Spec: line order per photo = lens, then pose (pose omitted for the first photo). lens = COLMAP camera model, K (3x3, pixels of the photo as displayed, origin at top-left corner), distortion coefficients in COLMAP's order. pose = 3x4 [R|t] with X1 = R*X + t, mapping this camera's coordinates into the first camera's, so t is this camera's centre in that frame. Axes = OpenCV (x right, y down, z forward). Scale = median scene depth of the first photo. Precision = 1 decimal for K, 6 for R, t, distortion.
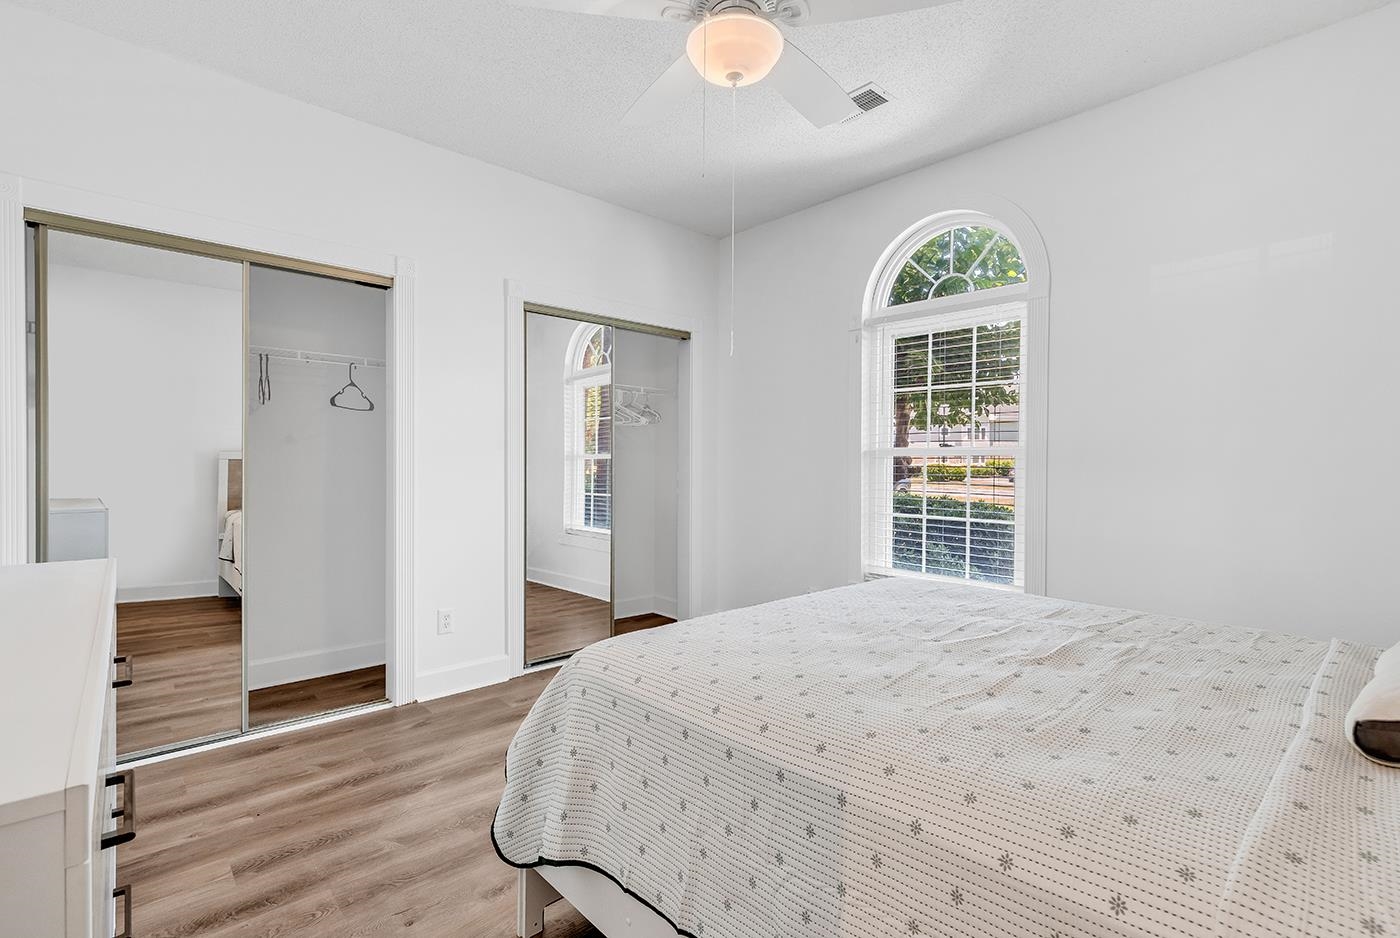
lens RADIAL K [[654.3, 0, 703.0], [0, 654.3, 465.5], [0, 0, 1]] dist [0.003615, 0.000084]
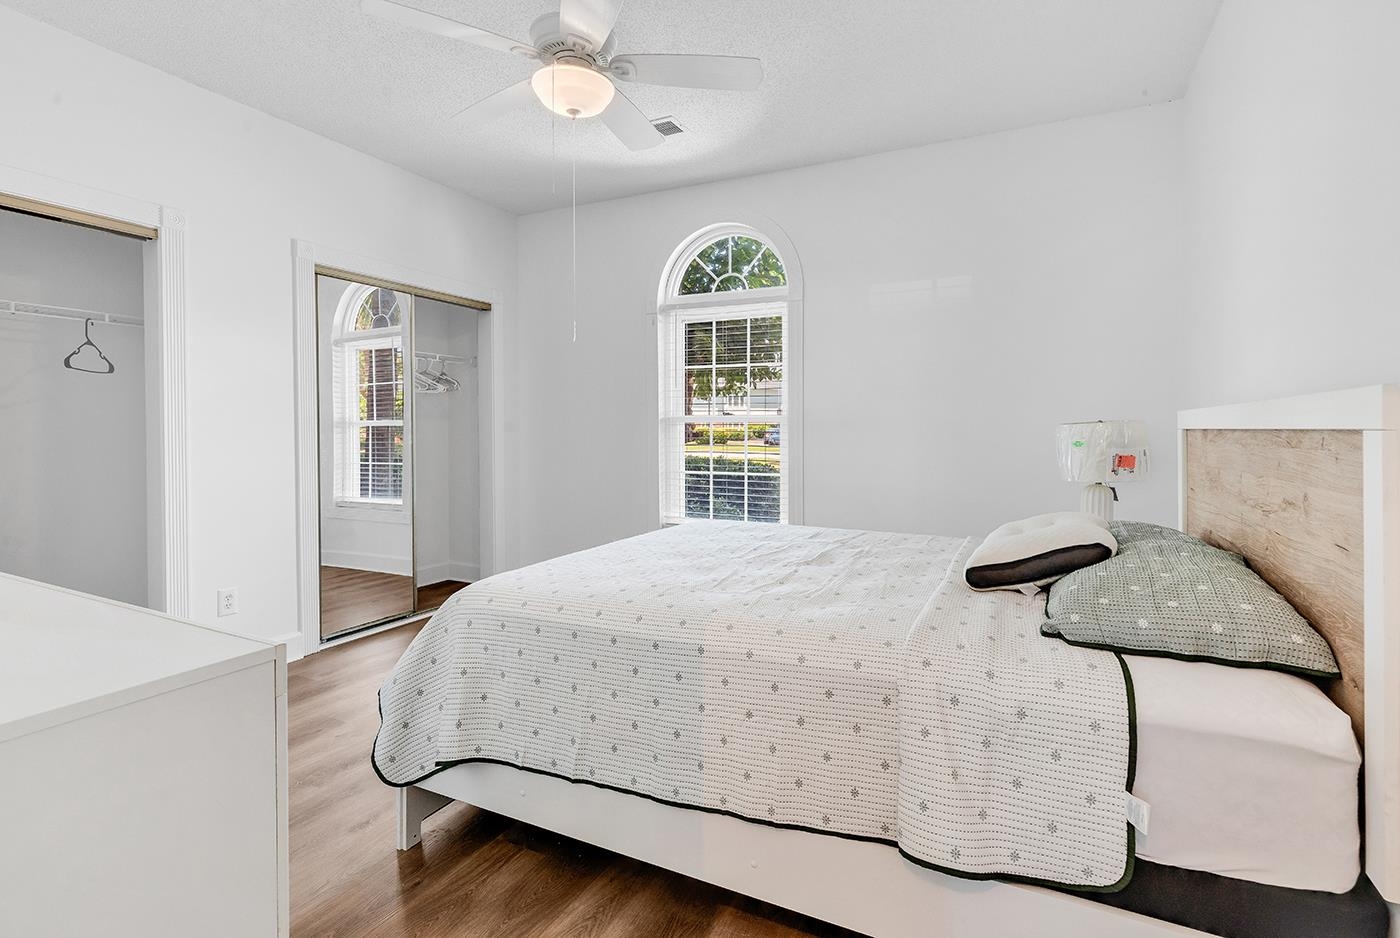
lens RADIAL K [[651.8, 0, 698.0], [0, 651.8, 422.4], [0, 0, 1]] dist [0.001074, -0.000049]
pose [[0.943090, -0.004431, 0.332509, -0.080117], [0.008579, 0.999903, -0.011007, -0.001991], [-0.332428, 0.013233, 0.943036, -0.119153]]
